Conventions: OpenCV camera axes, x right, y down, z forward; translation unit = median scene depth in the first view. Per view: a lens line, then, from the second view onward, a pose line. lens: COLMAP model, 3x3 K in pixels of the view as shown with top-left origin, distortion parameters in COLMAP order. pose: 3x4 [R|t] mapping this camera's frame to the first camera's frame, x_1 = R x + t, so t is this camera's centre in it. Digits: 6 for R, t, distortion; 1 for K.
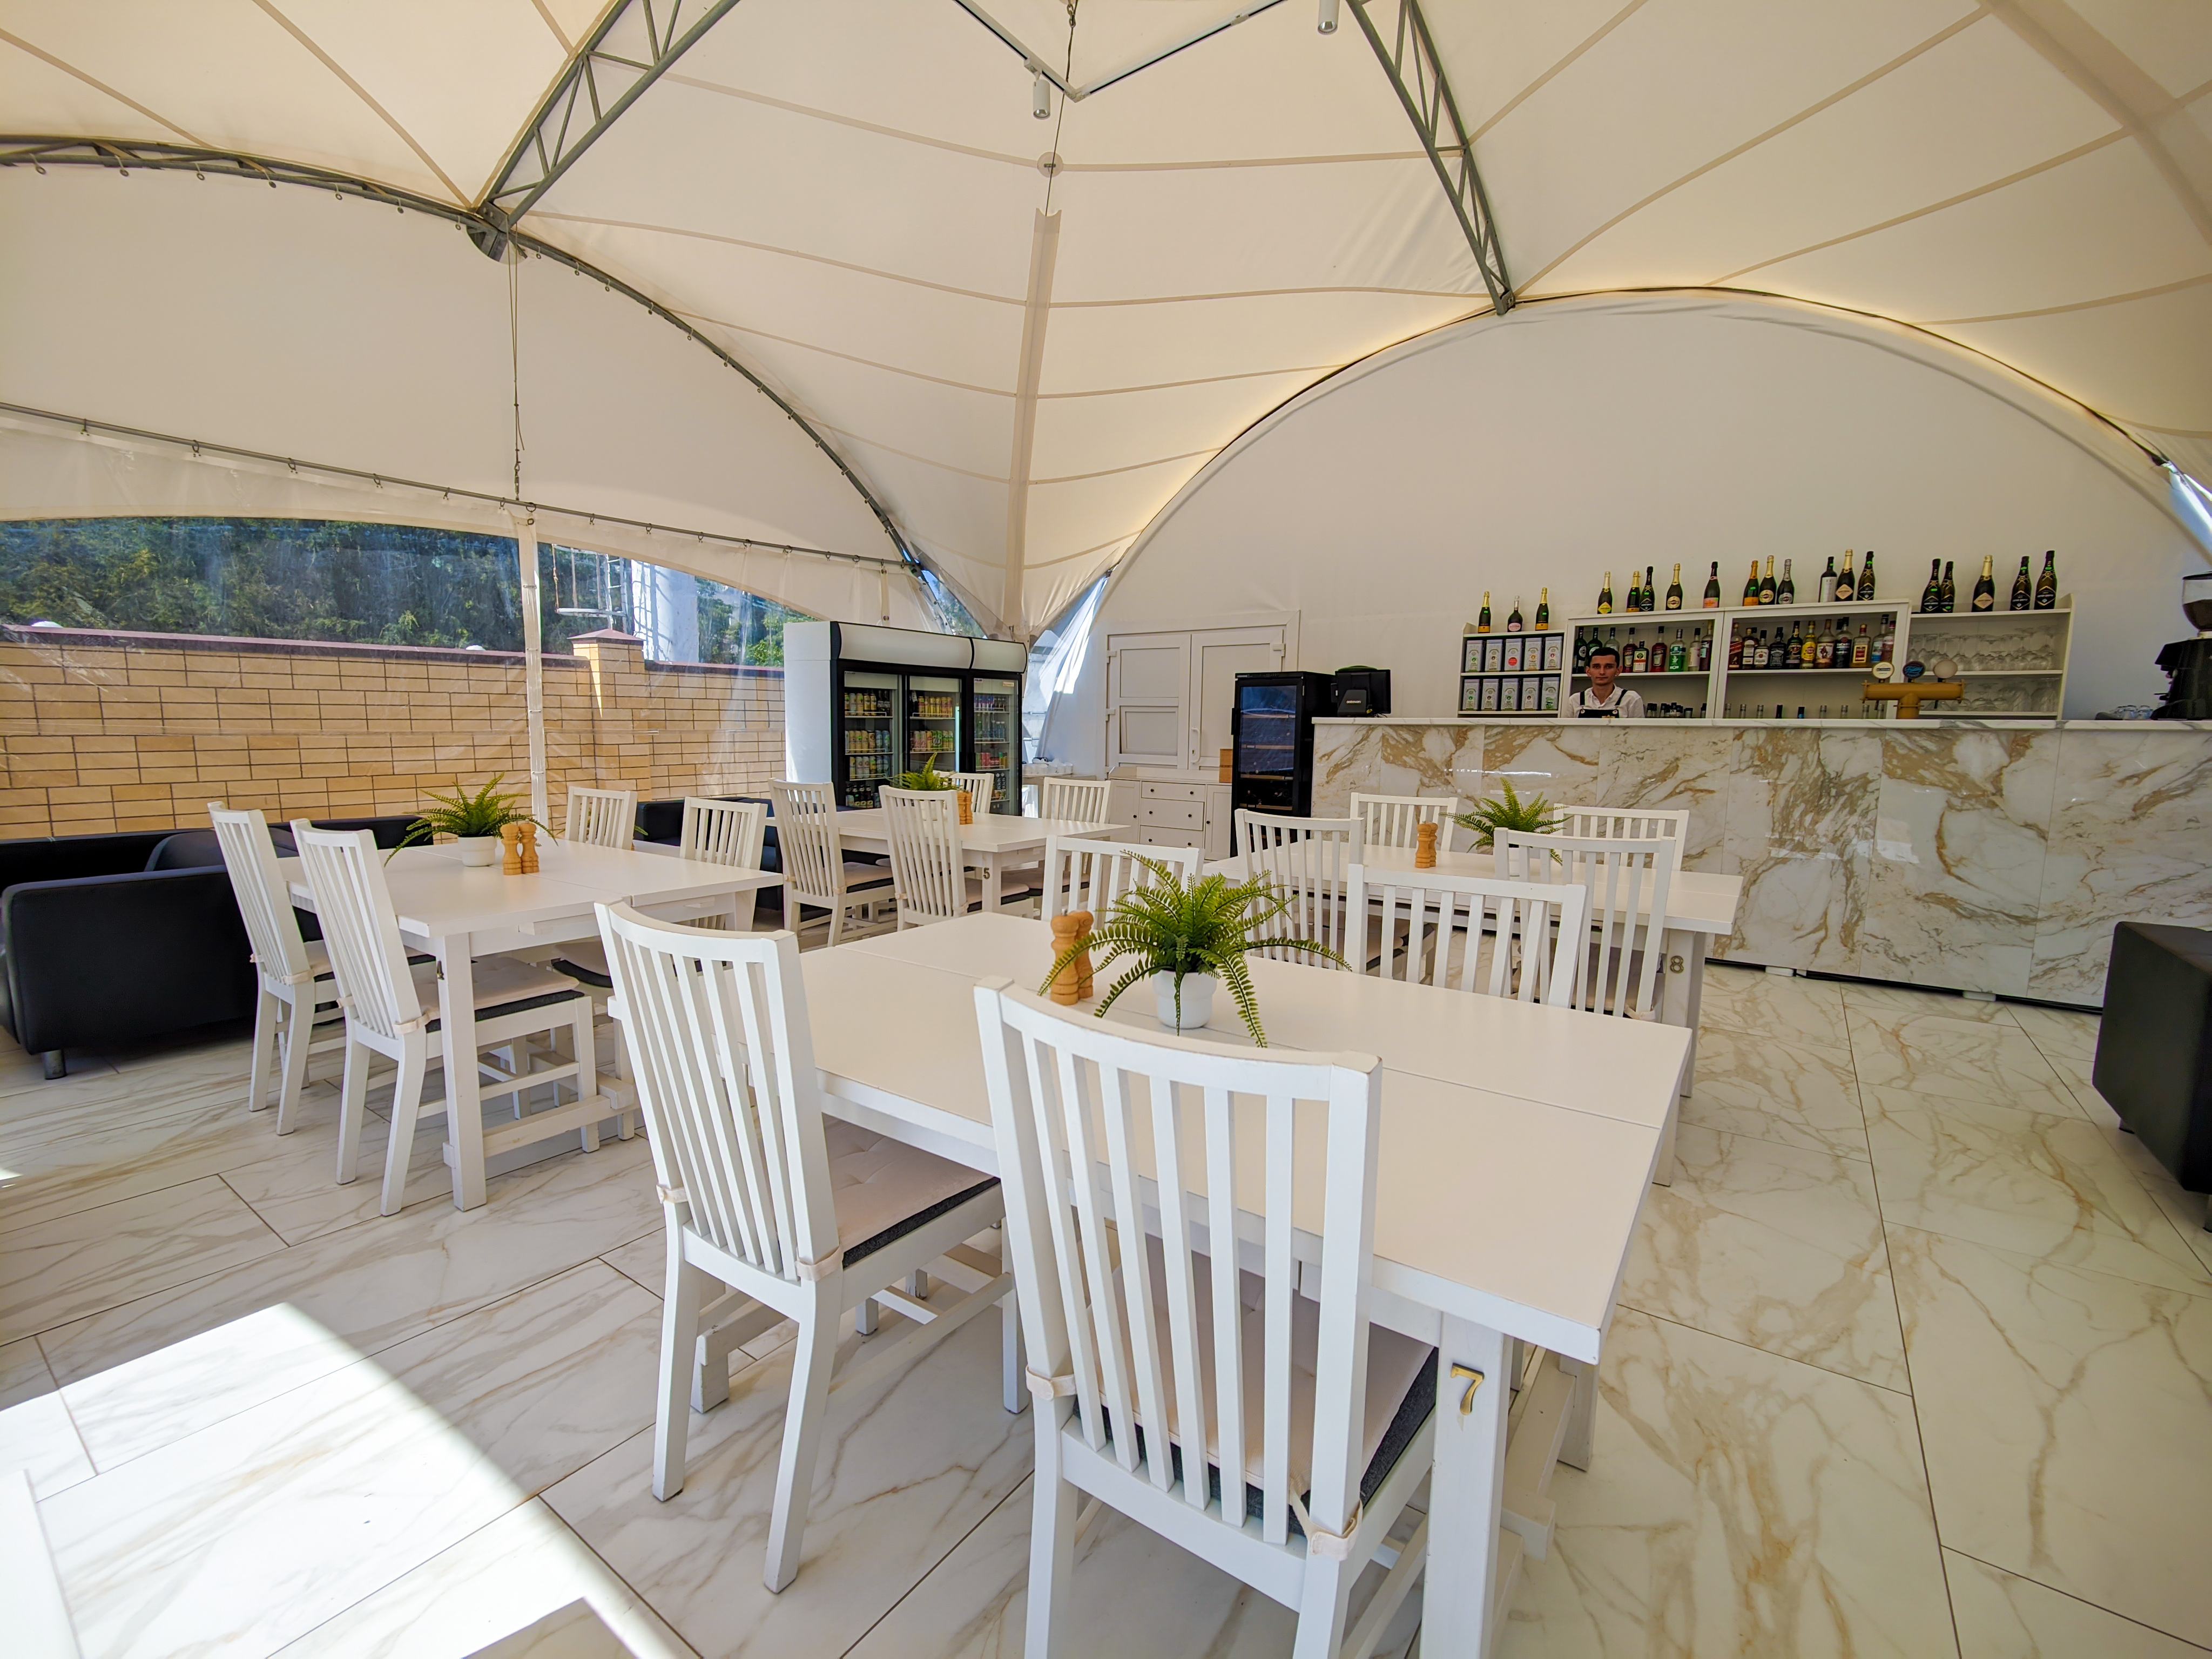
lens RADIAL K [[954.3, 0, 1100.8], [0, 954.3, 852.5], [0, 0, 1]] dist [0.012373, -0.012617]
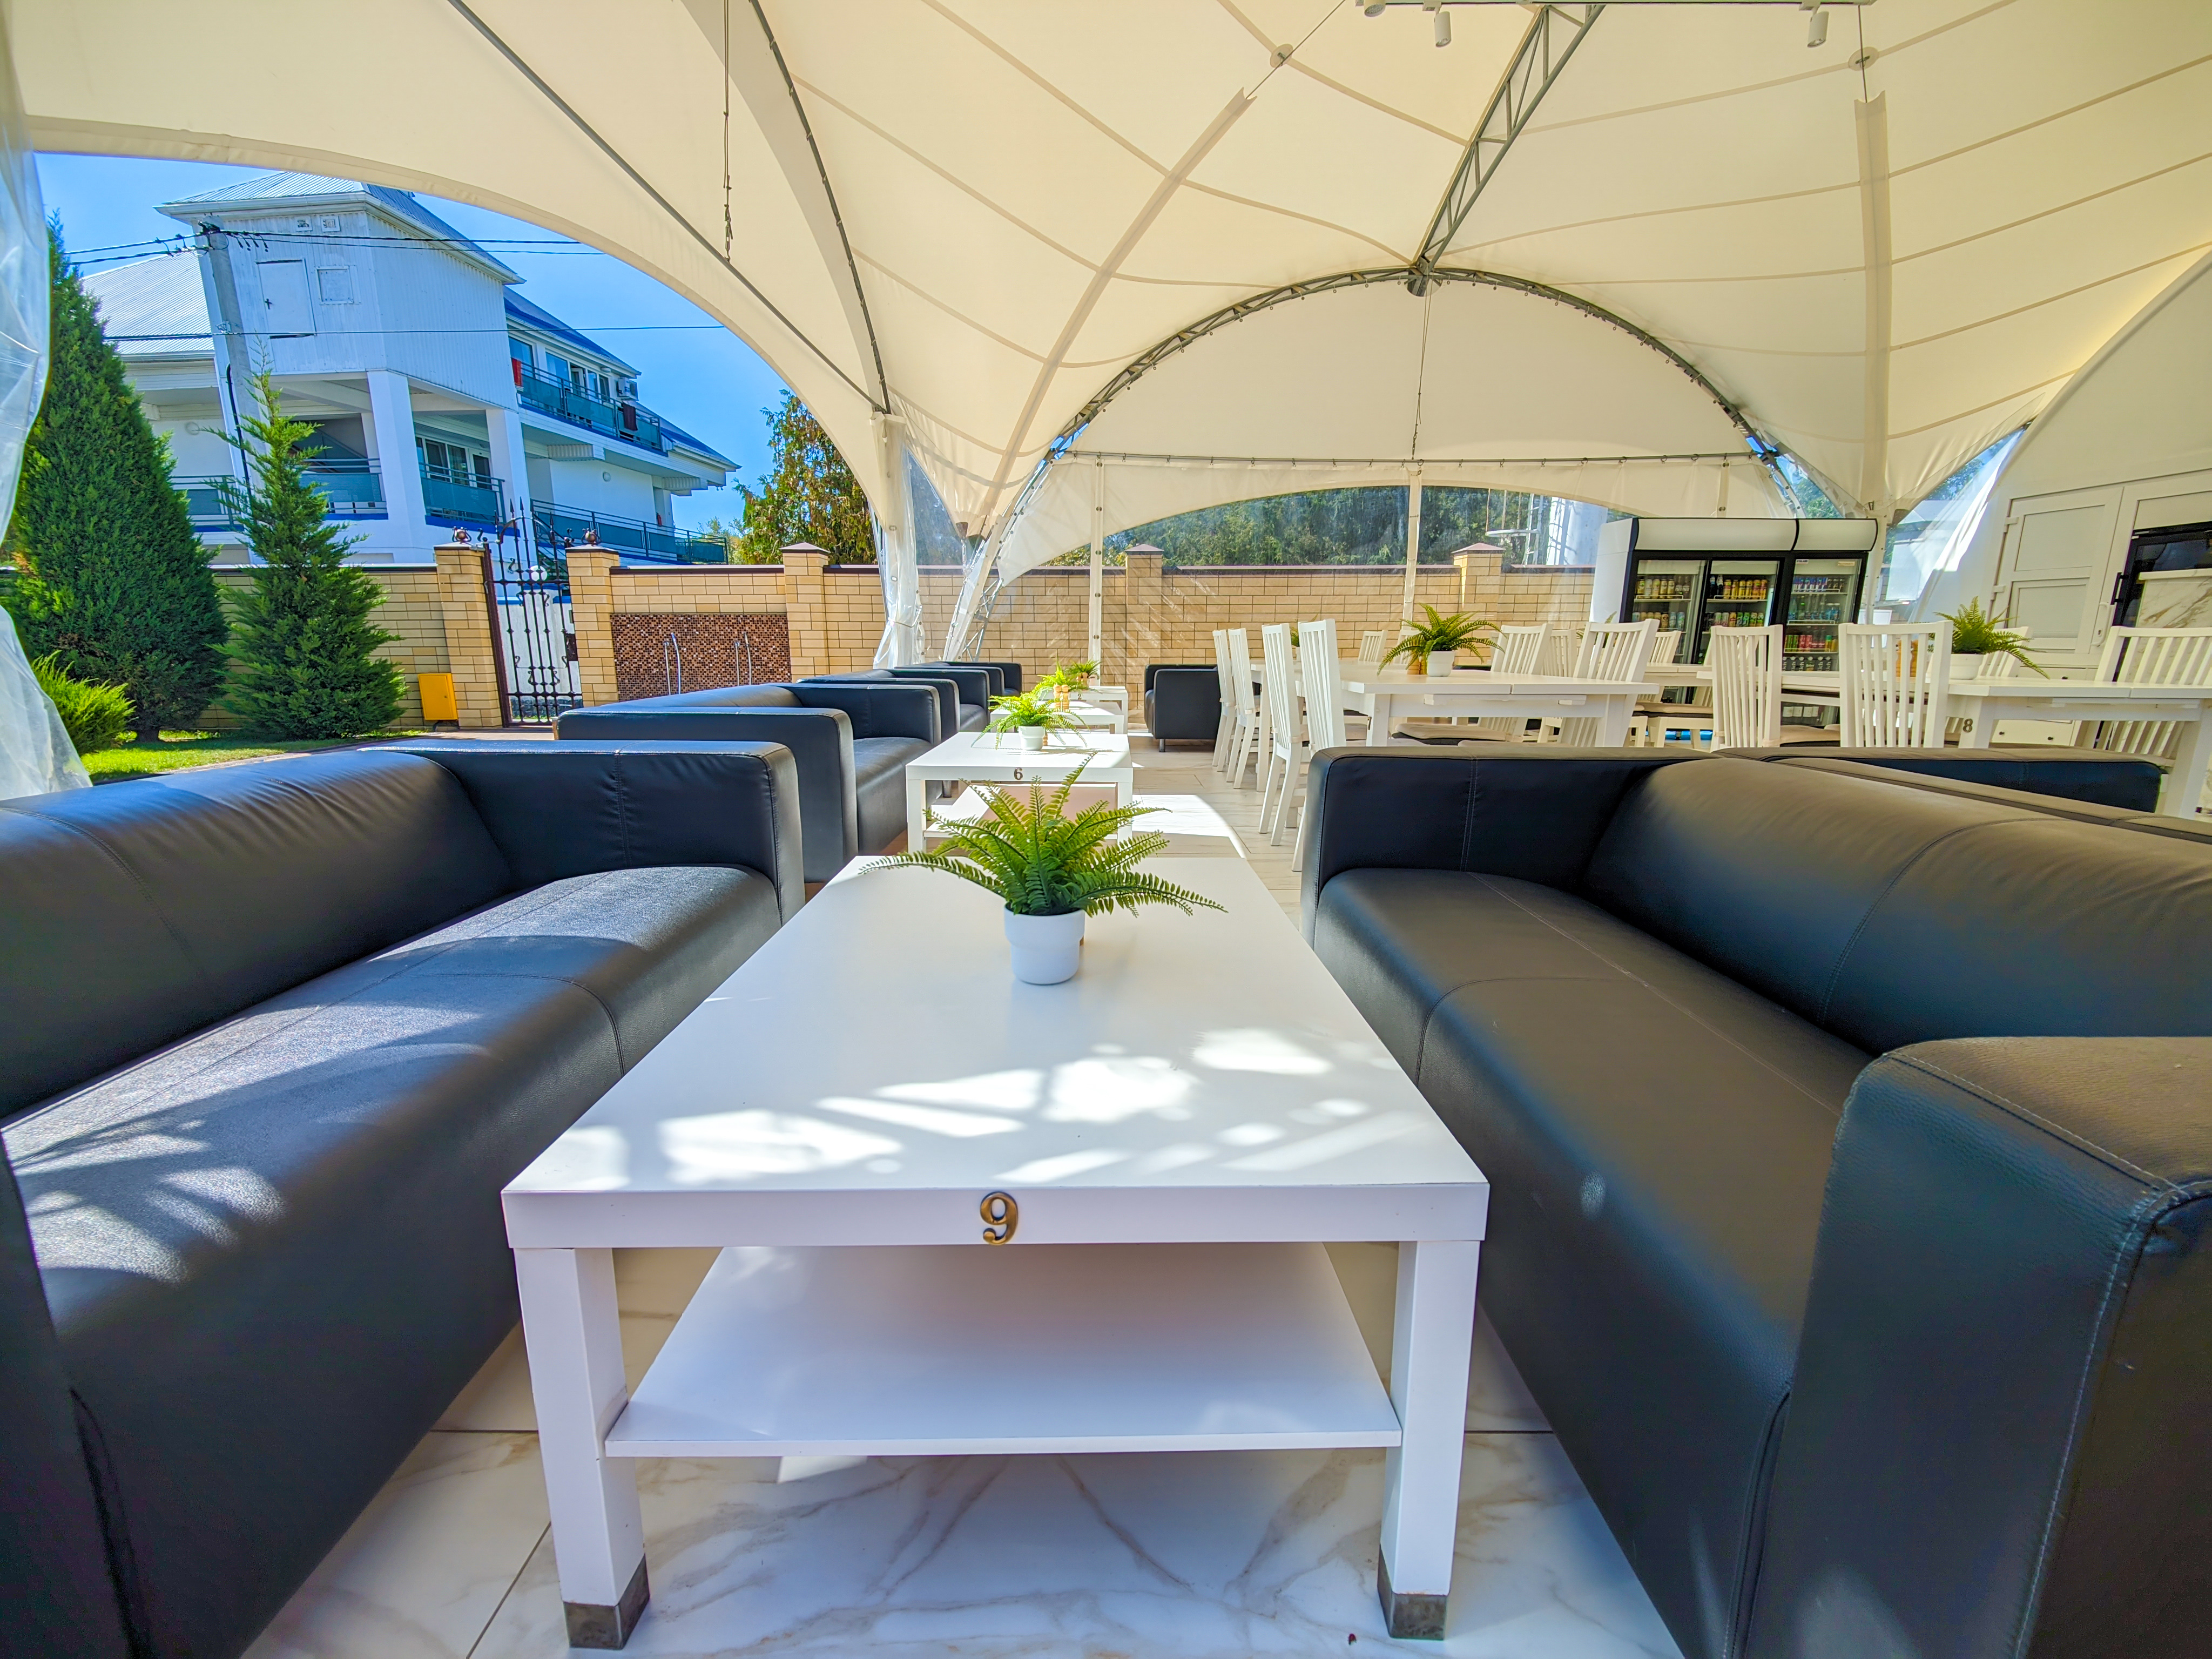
lens RADIAL K [[954.3, 0, 1100.8], [0, 954.3, 852.5], [0, 0, 1]] dist [0.012373, -0.012617]
pose [[0.584496, 0.165603, -0.794317, 0.399275], [-0.104768, 0.986159, 0.128507, 0.099202], [0.804604, 0.008107, 0.593756, -0.281476]]
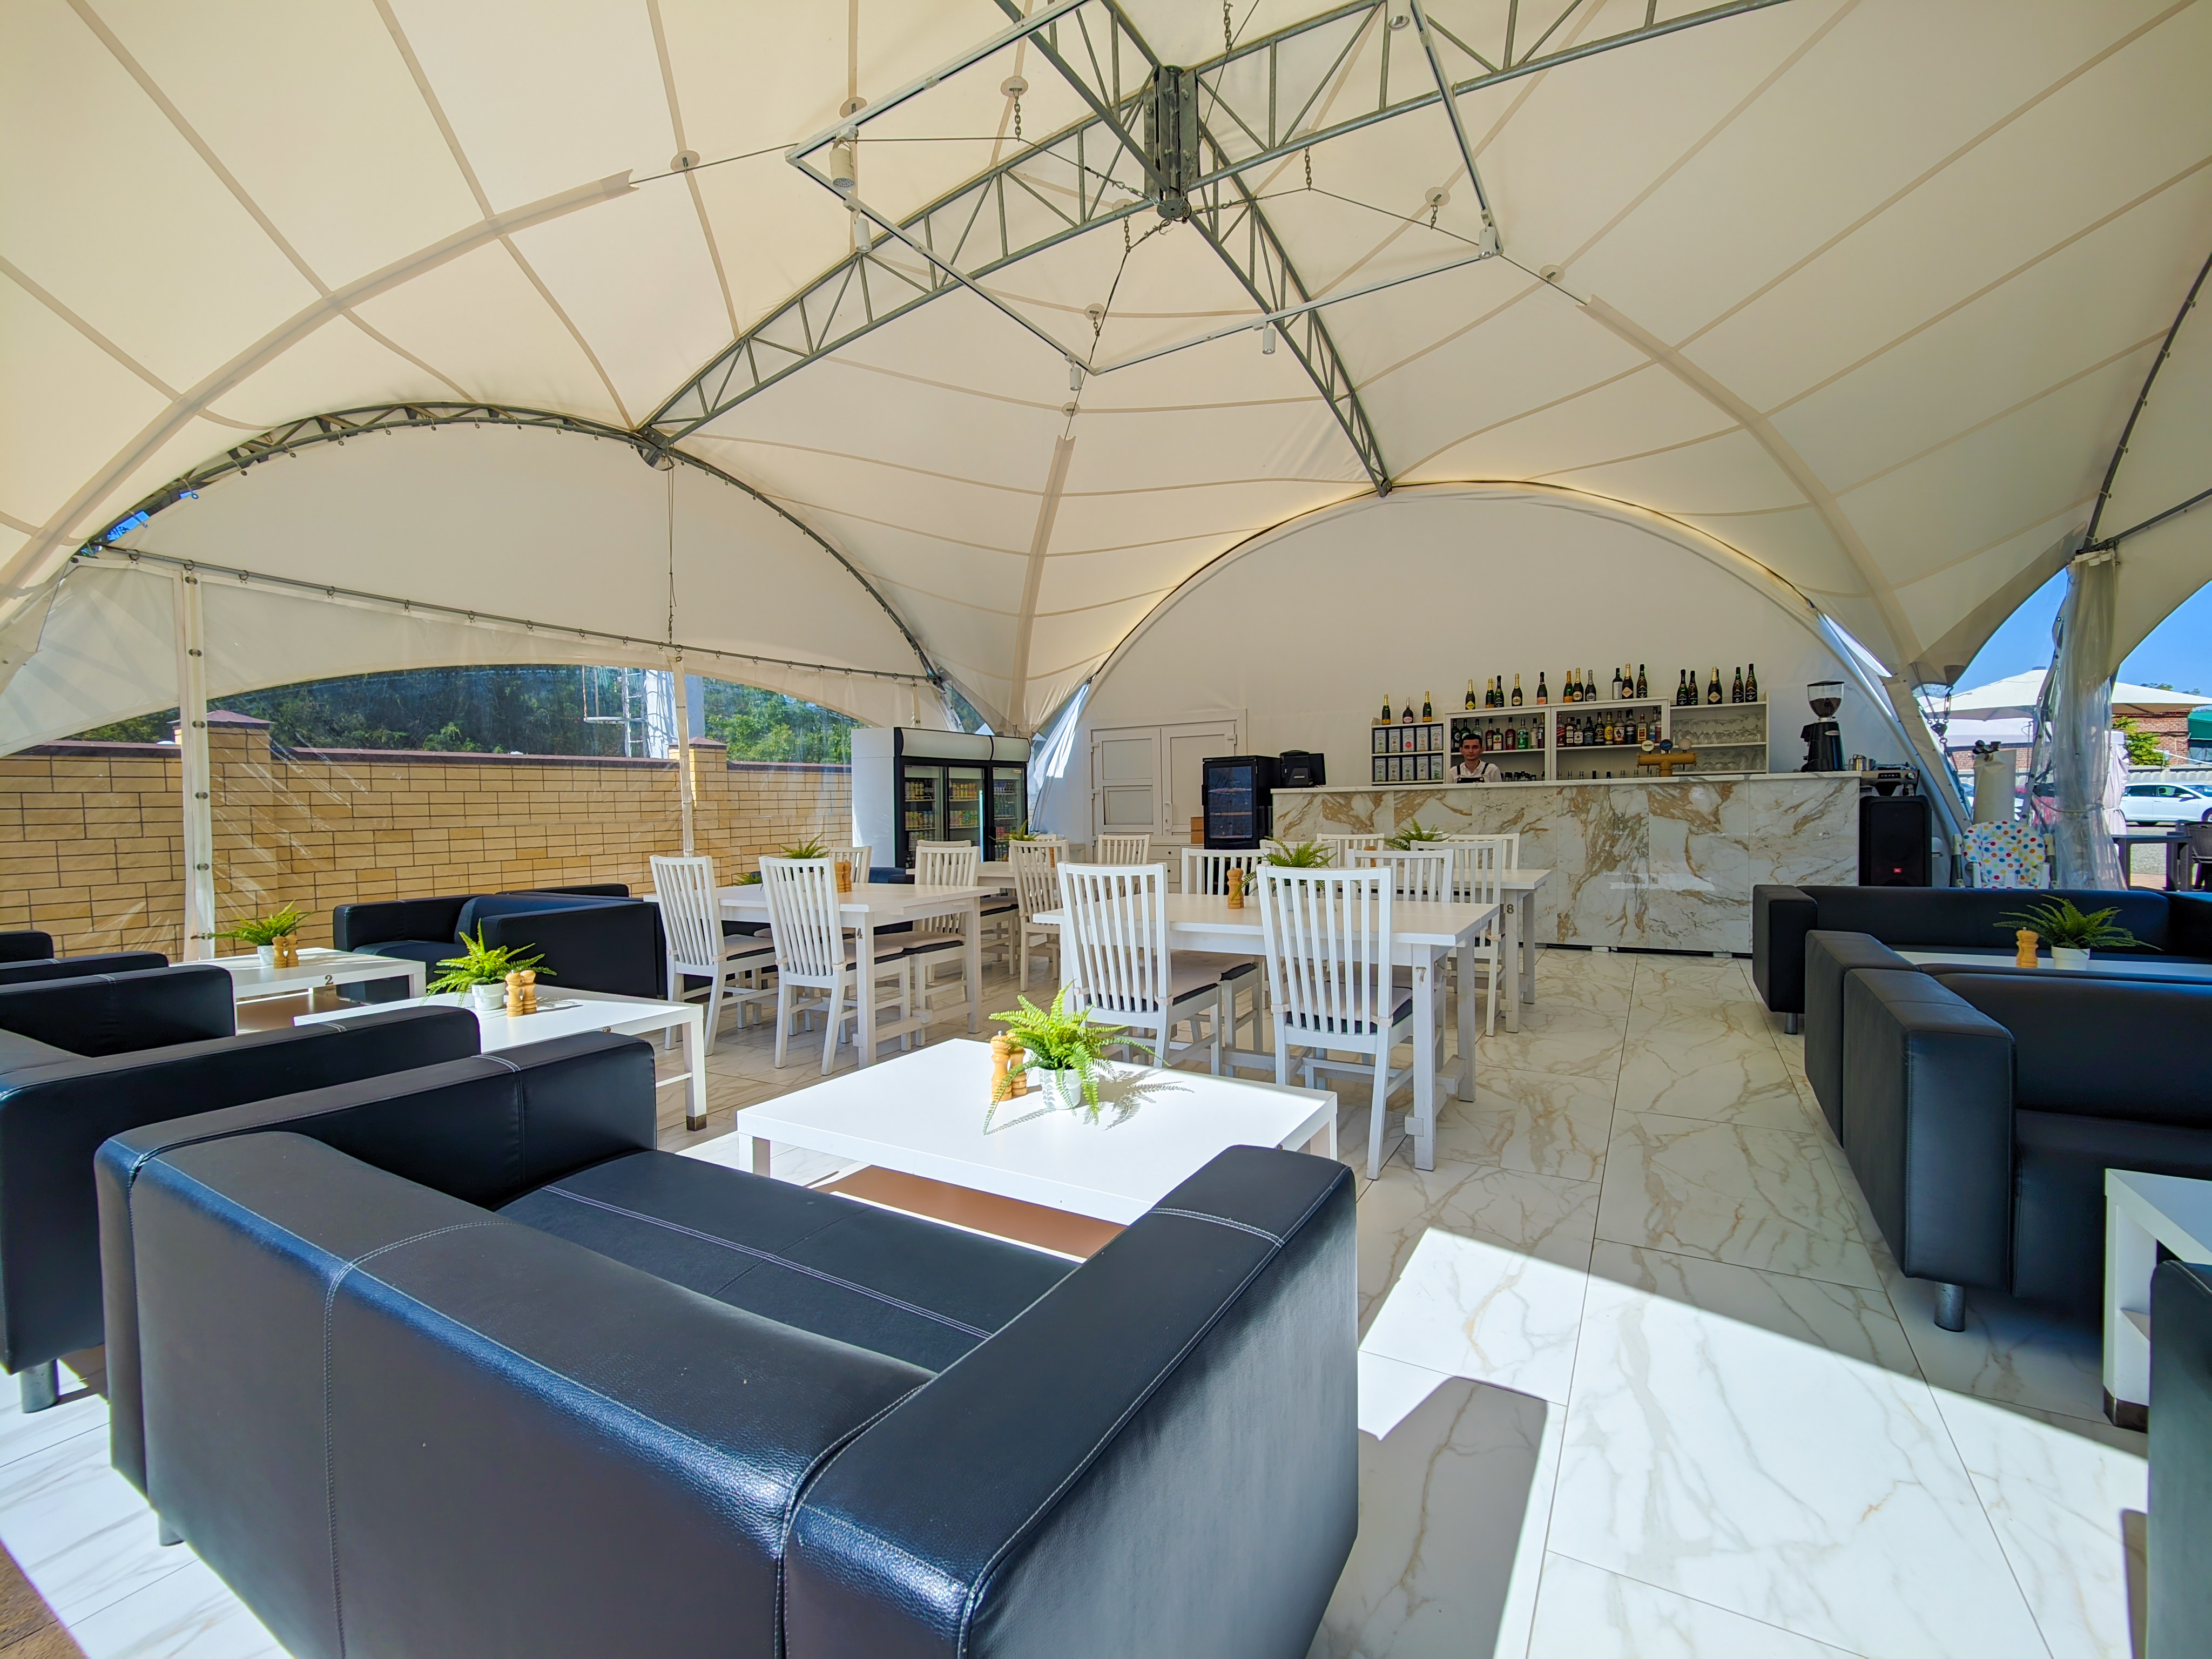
lens RADIAL K [[954.3, 0, 1100.8], [0, 954.3, 852.5], [0, 0, 1]] dist [0.012373, -0.012617]
pose [[0.995133, -0.035867, 0.091787, -0.147832], [0.043682, 0.995457, -0.084602, 0.053271], [-0.088335, 0.088199, 0.992178, -0.323538]]
